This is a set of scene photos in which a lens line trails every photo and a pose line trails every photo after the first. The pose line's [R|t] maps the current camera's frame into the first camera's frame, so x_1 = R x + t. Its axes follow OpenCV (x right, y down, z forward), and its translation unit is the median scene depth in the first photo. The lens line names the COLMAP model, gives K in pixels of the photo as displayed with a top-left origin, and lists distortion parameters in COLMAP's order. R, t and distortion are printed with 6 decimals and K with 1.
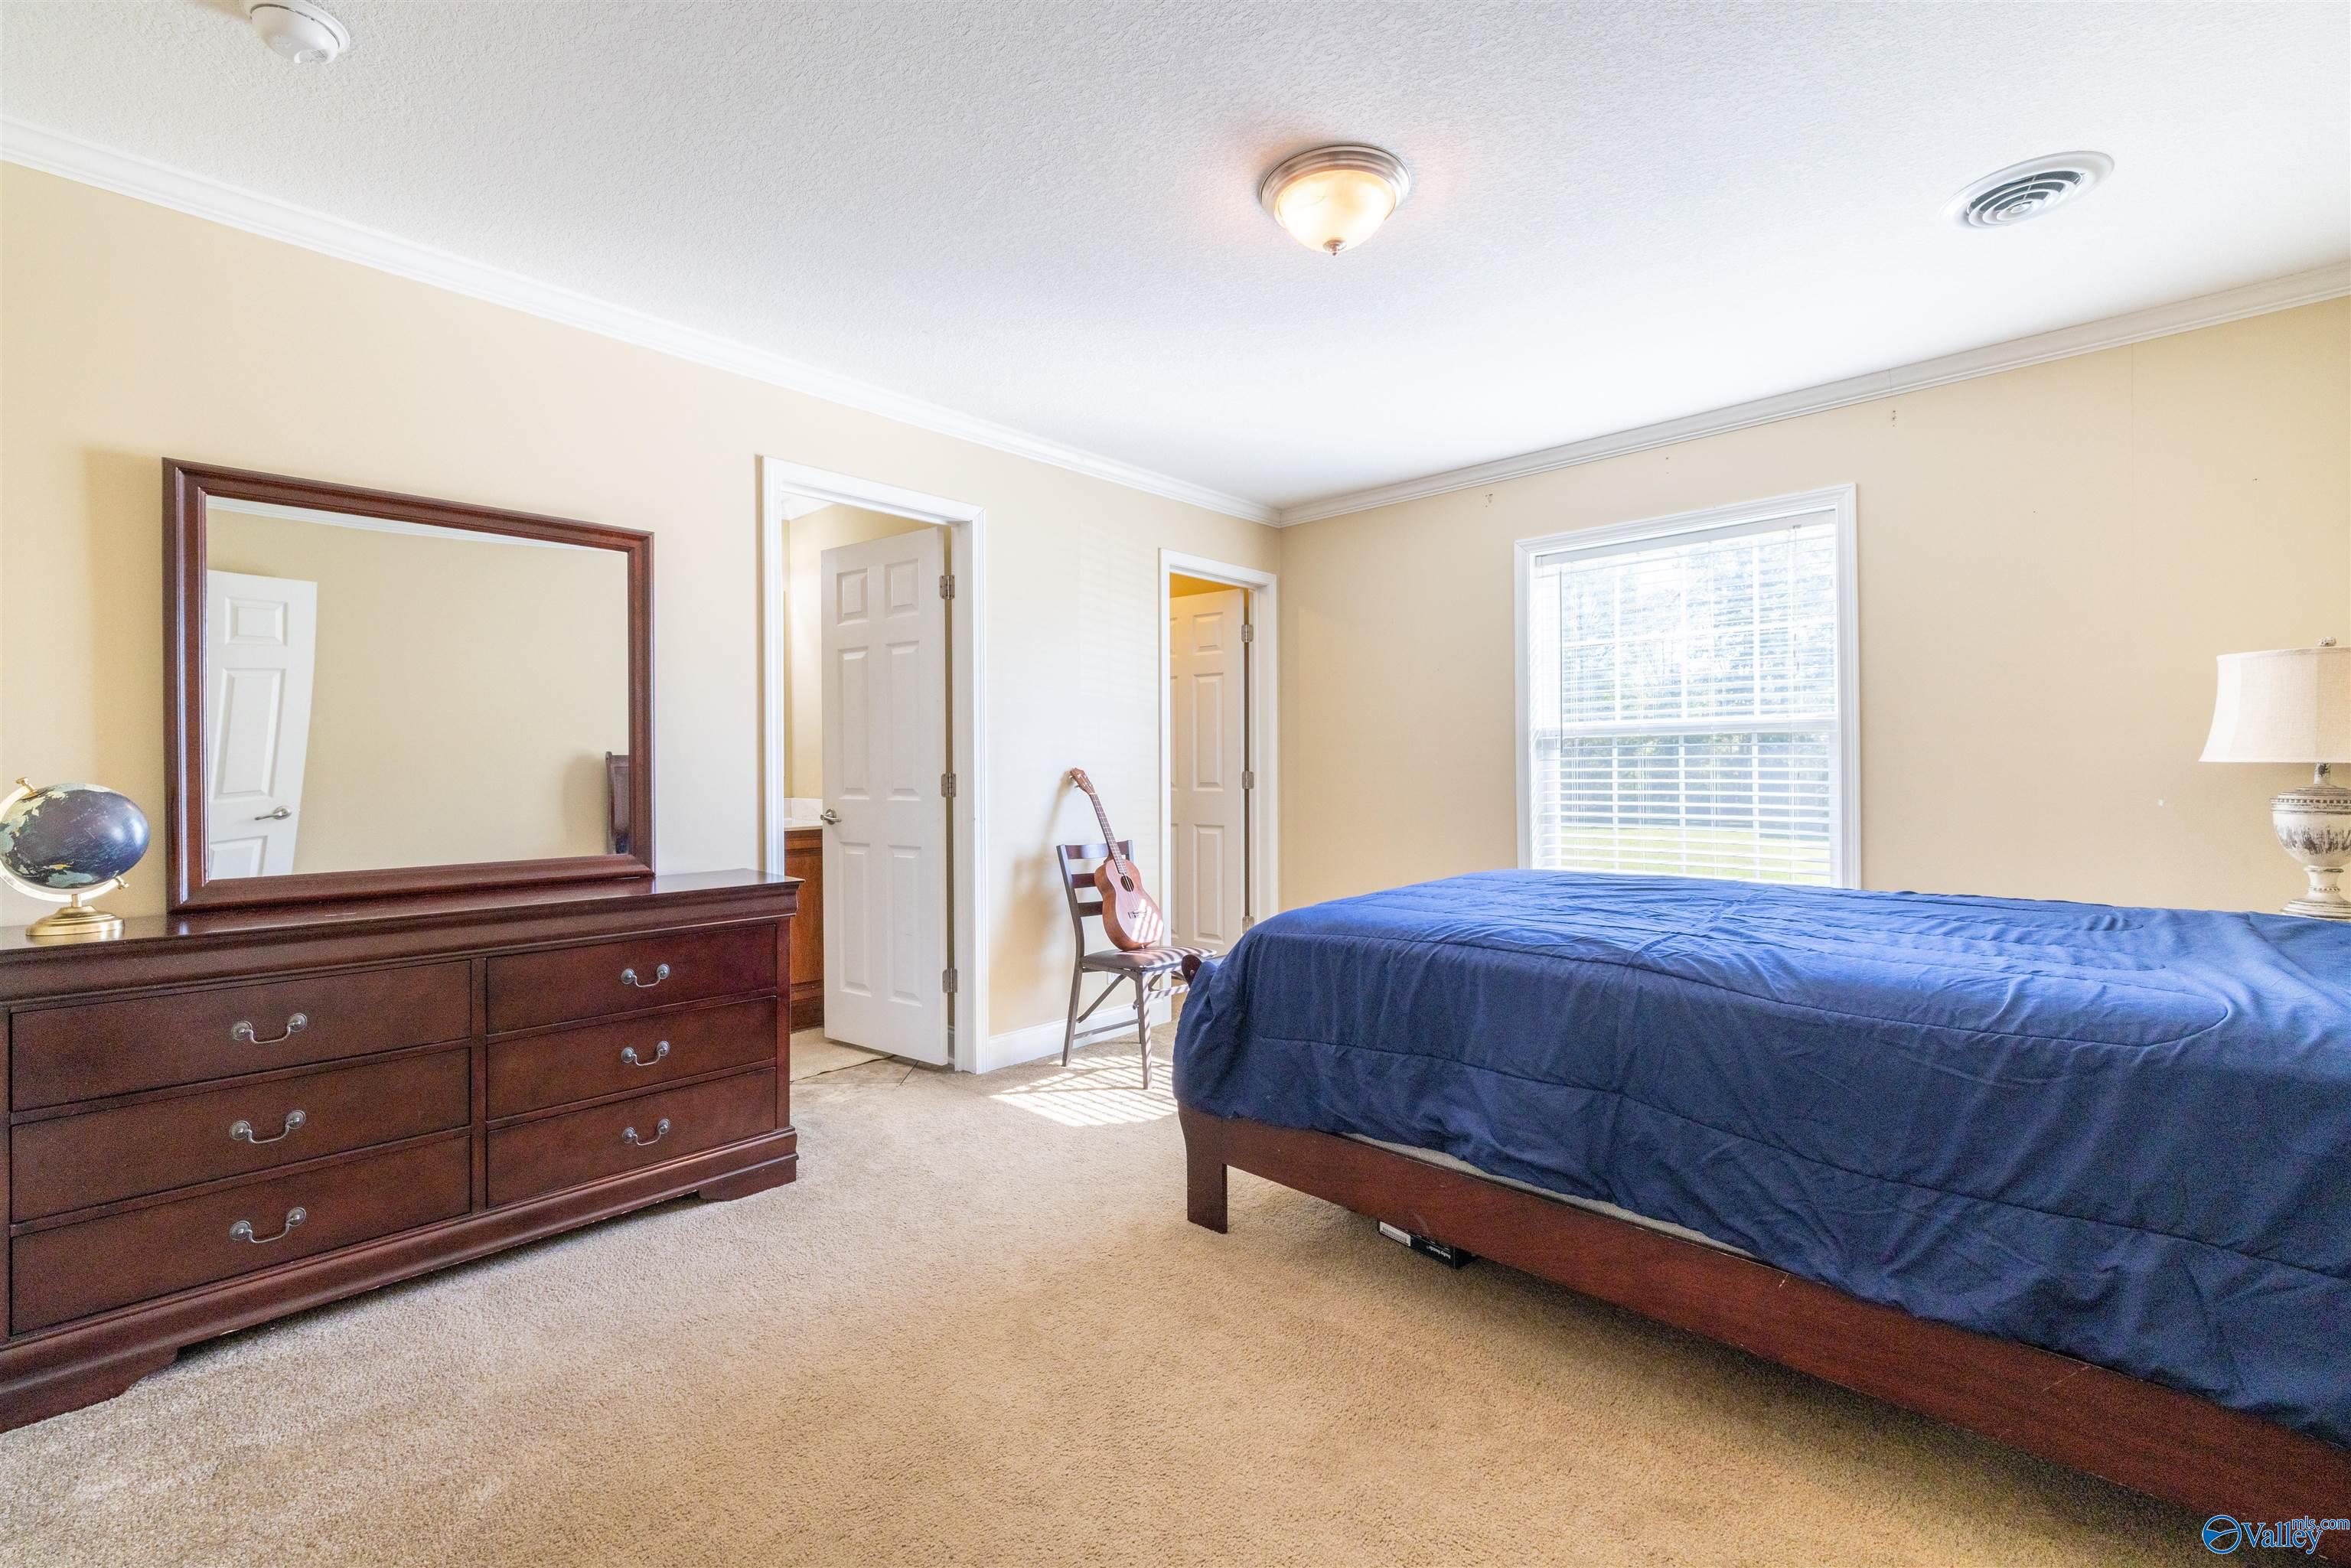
lens RADIAL K [[984.5, 0, 1194.0], [0, 984.5, 771.1], [0, 0, 1]] dist [0.000164, -0.000144]
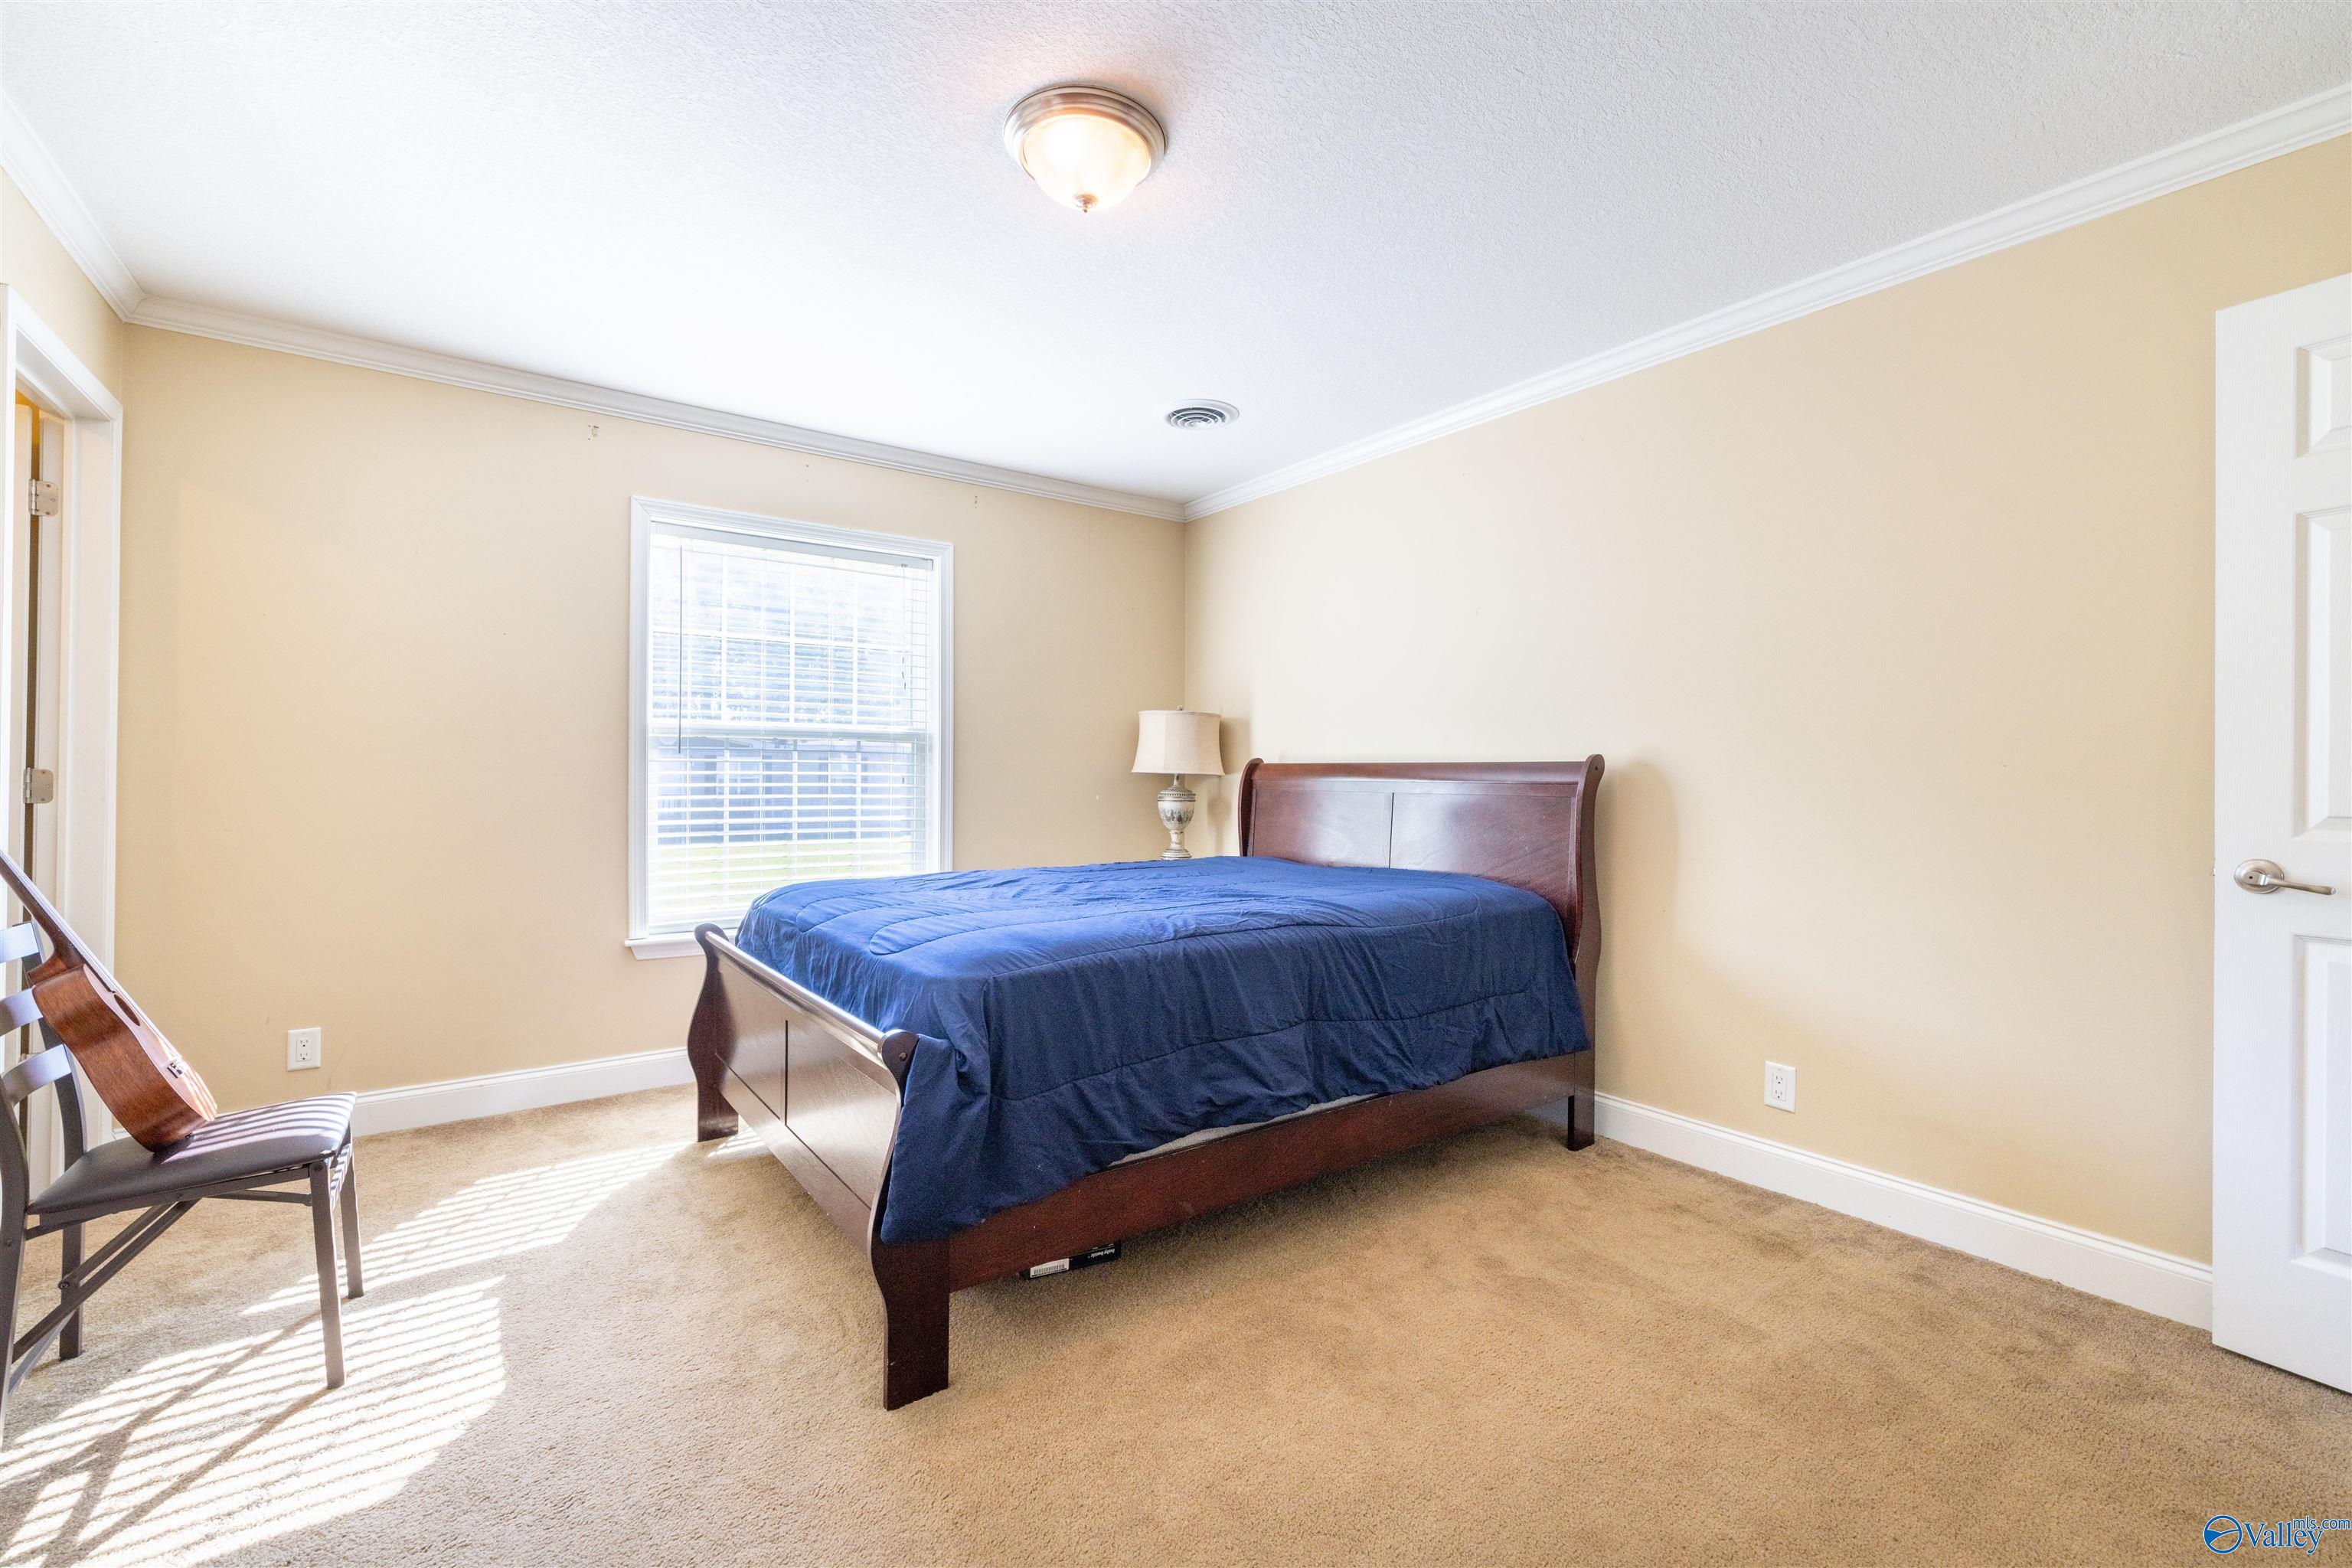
lens RADIAL K [[984.9, 0, 1153.0], [0, 984.9, 777.8], [0, 0, 1]] dist [0.000164, -0.000144]
pose [[0.205548, 0.004043, 0.978639, -0.484790], [-0.008476, 0.999961, -0.002351, 0.002279], [-0.978610, -0.007812, 0.205574, 0.495371]]
